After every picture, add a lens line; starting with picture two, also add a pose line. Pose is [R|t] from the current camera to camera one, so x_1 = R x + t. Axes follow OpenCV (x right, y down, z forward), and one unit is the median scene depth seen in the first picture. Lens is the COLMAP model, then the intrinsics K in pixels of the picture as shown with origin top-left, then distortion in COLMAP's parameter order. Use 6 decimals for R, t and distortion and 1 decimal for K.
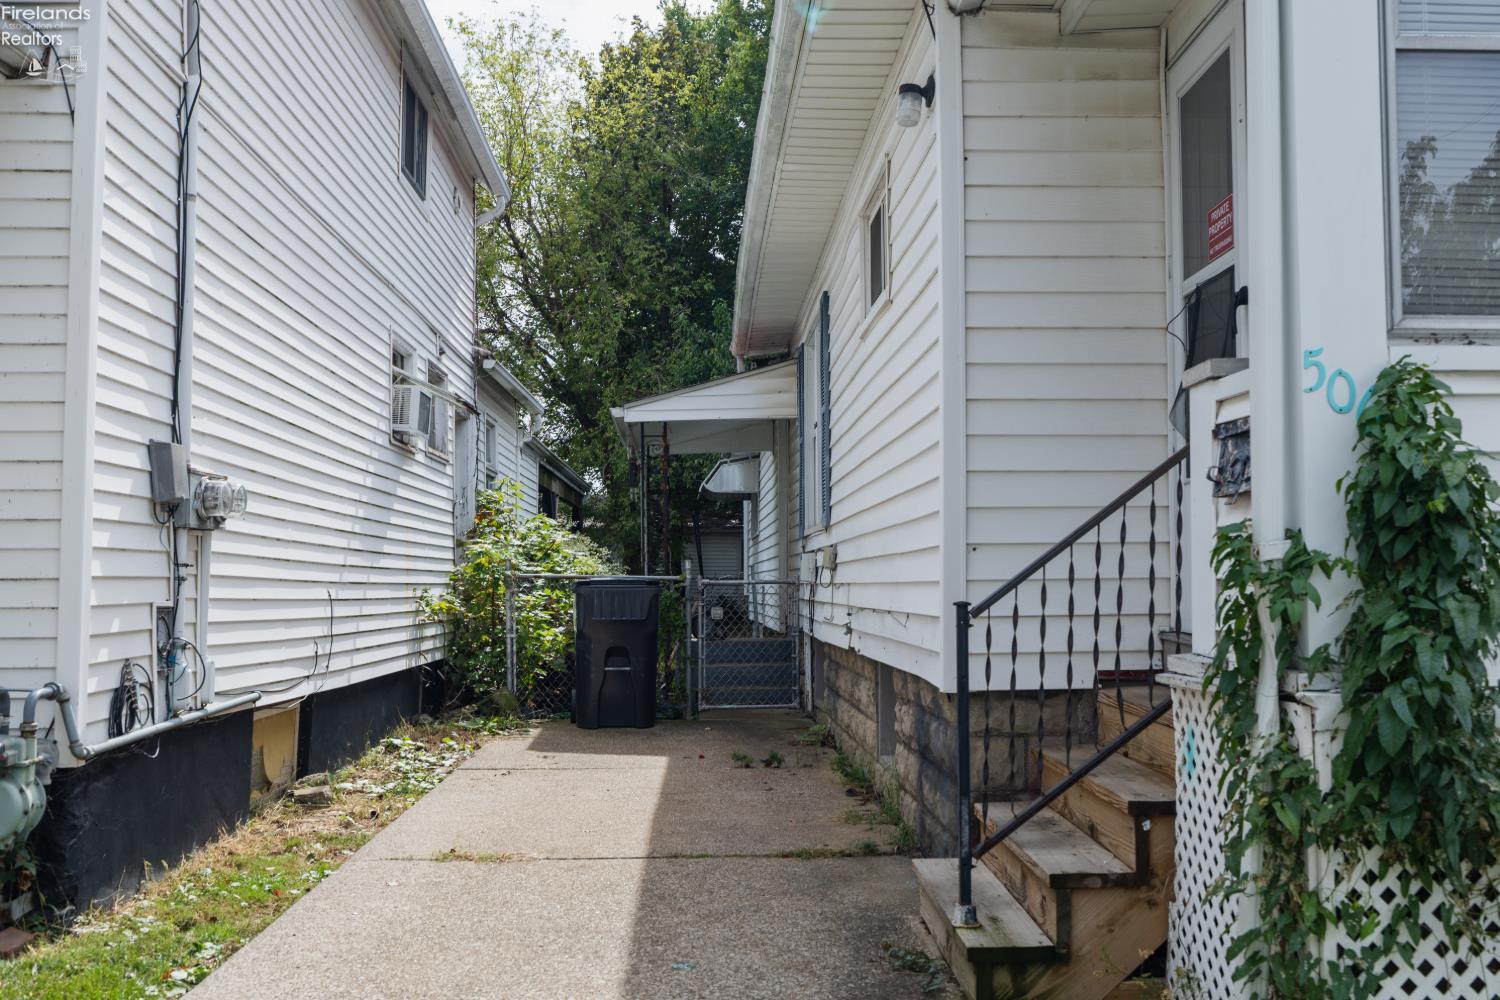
lens RADIAL K [[1470.0, 0, 752.9], [0, 1470.0, 498.3], [0, 0, 1]] dist [0.006122, 0.000000]
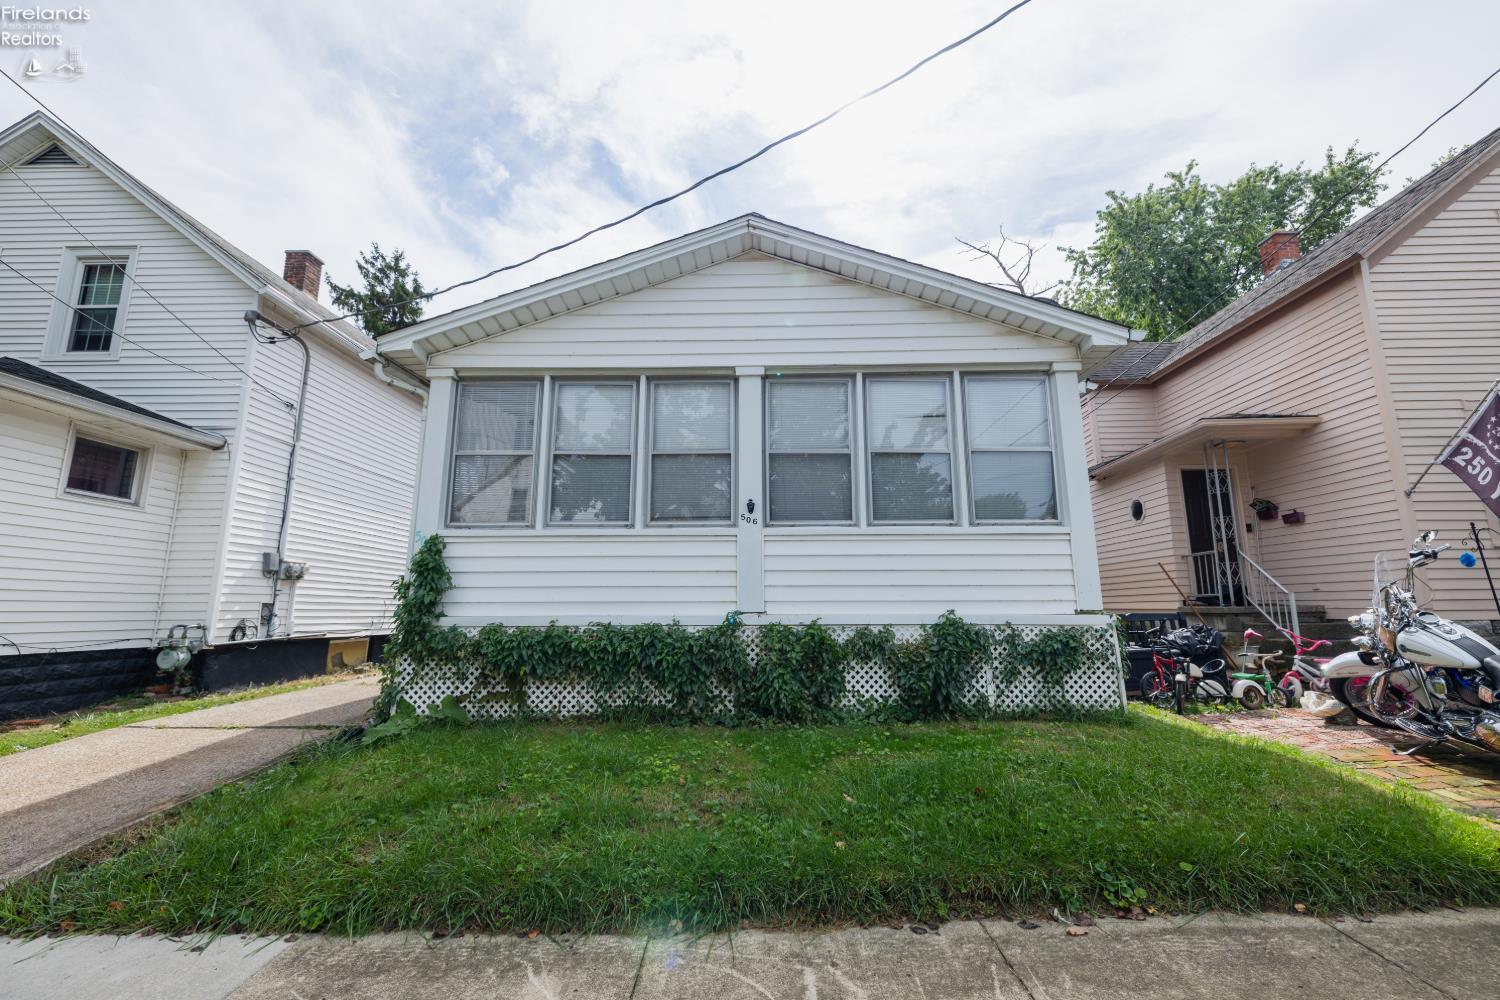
lens RADIAL K [[635.7, 0, 748.4], [0, 635.7, 494.8], [0, 0, 1]] dist [-0.000039, -0.000211]
pose [[0.998192, -0.011490, -0.058993, 0.941541], [0.004627, 0.993334, -0.115183, 0.002311], [0.059923, 0.114702, 0.991591, -0.458680]]
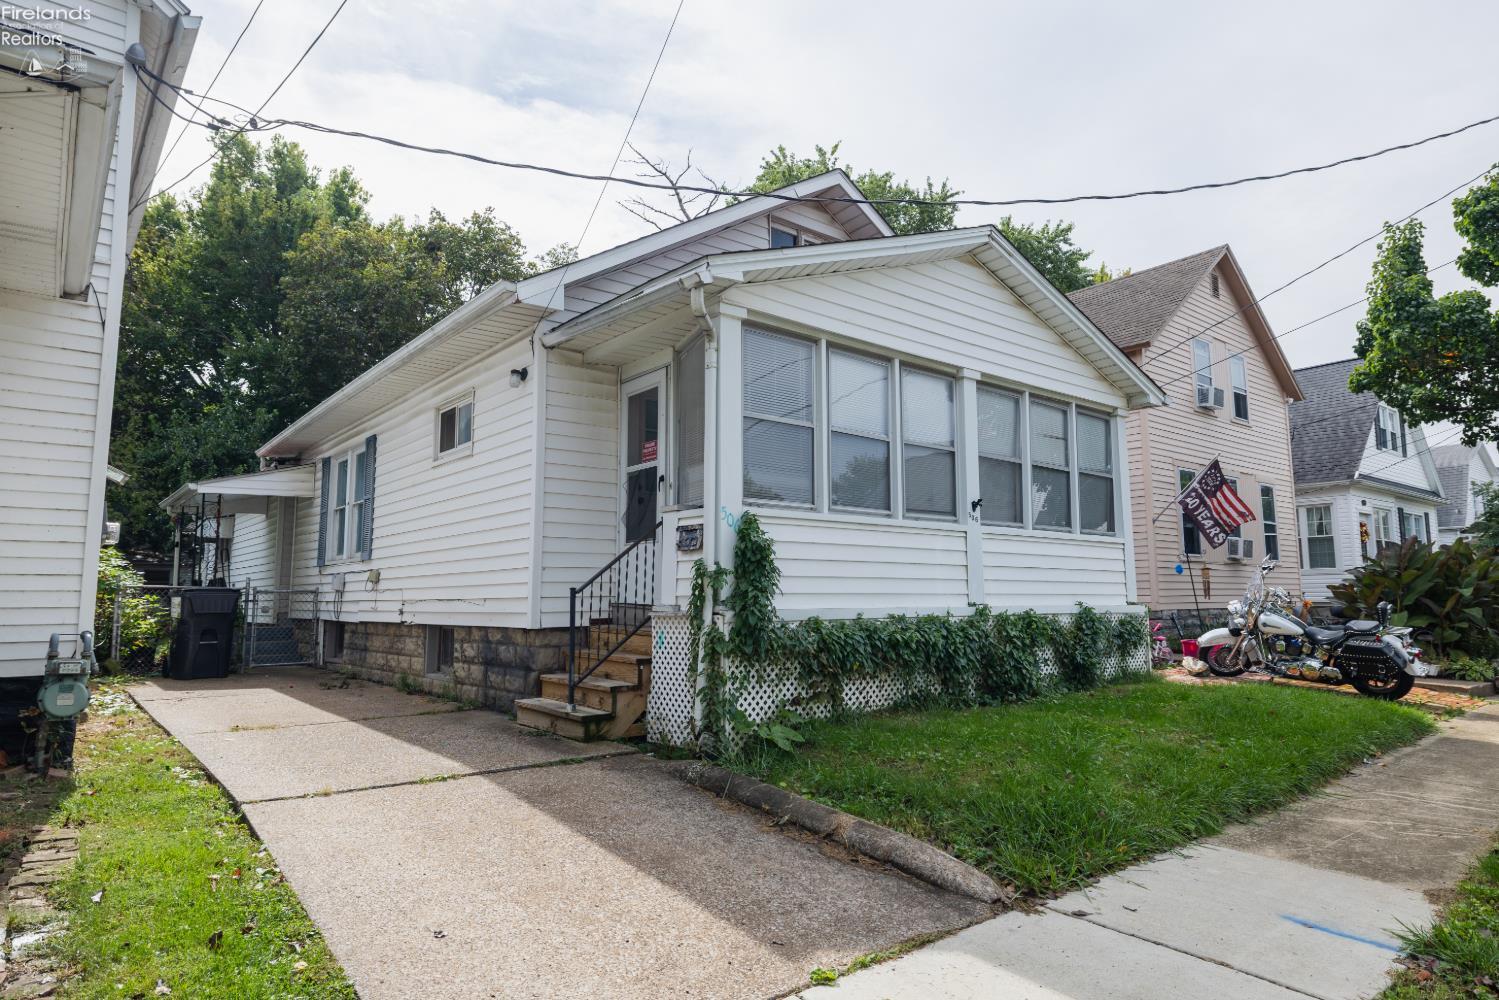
lens RADIAL K [[878.5, 0, 754.3], [0, 878.5, 502.1], [0, 0, 1]] dist [-0.005634, 0.000980]
pose [[0.797525, 0.066757, 0.599581, -0.497080], [-0.032208, 0.997153, -0.068183, 0.013482], [-0.602425, 0.035066, 0.797405, -0.402116]]
